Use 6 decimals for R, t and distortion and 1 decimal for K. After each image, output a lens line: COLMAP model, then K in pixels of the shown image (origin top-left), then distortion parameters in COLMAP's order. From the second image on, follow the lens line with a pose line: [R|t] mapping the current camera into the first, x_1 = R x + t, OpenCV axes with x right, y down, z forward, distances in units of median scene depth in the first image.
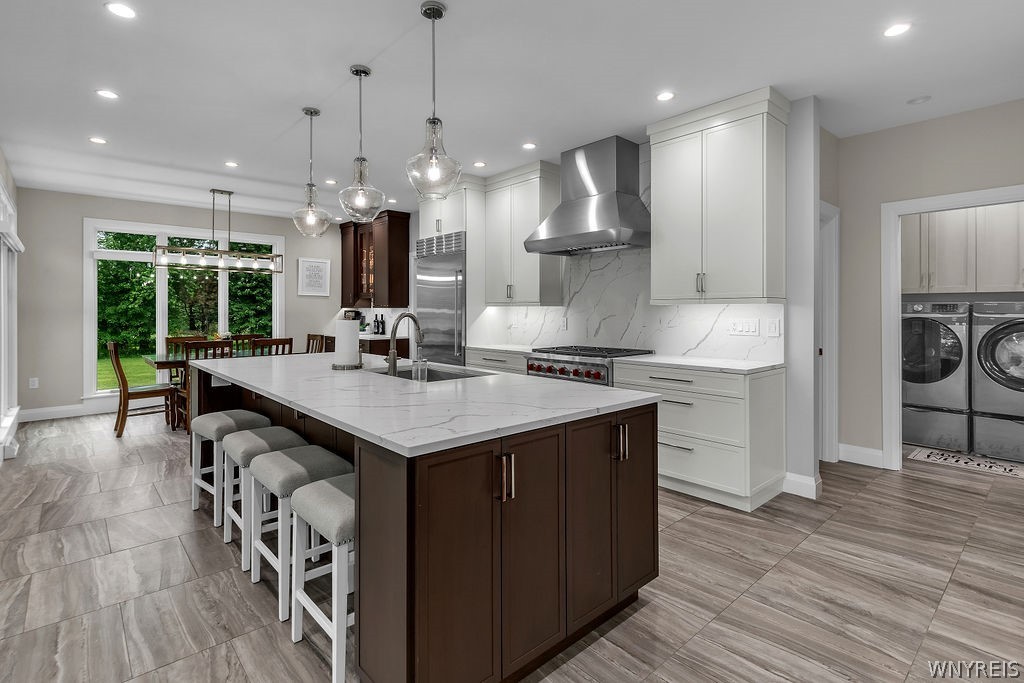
lens RADIAL K [[477.2, 0, 505.3], [0, 477.2, 310.6], [0, 0, 1]] dist [0.014319, 0.002750]
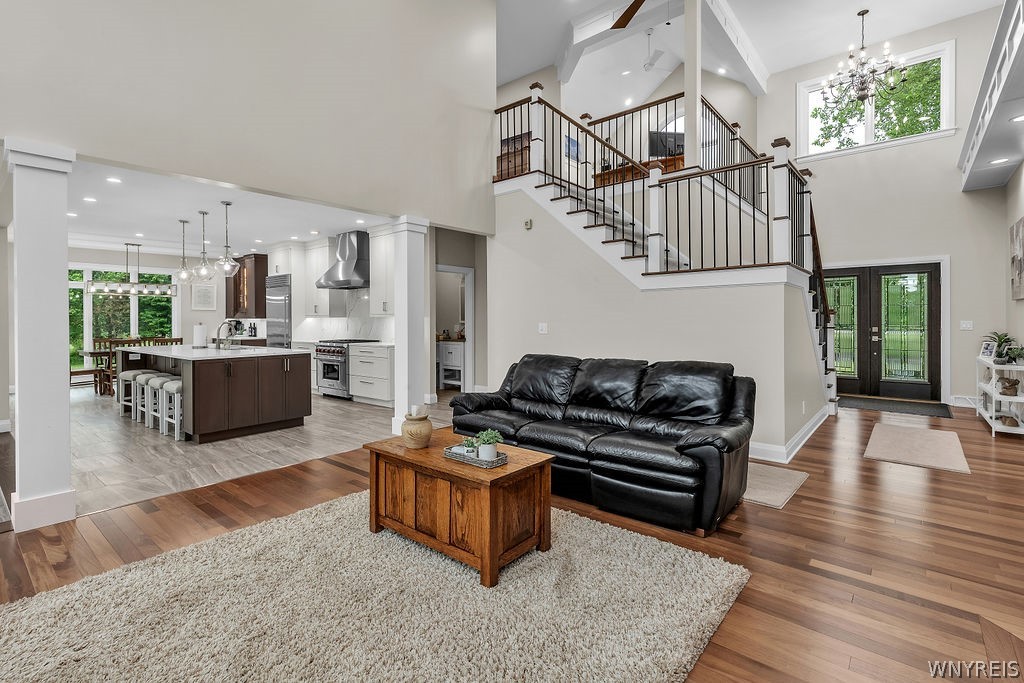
lens RADIAL K [[477.2, 0, 514.0], [0, 477.2, 320.4], [0, 0, 1]] dist [0.014319, 0.002750]
pose [[0.990261, -0.005998, 0.139097, 0.482728], [0.005422, 0.999975, 0.004520, -0.003224], [-0.139121, -0.003722, 0.990268, -0.838639]]
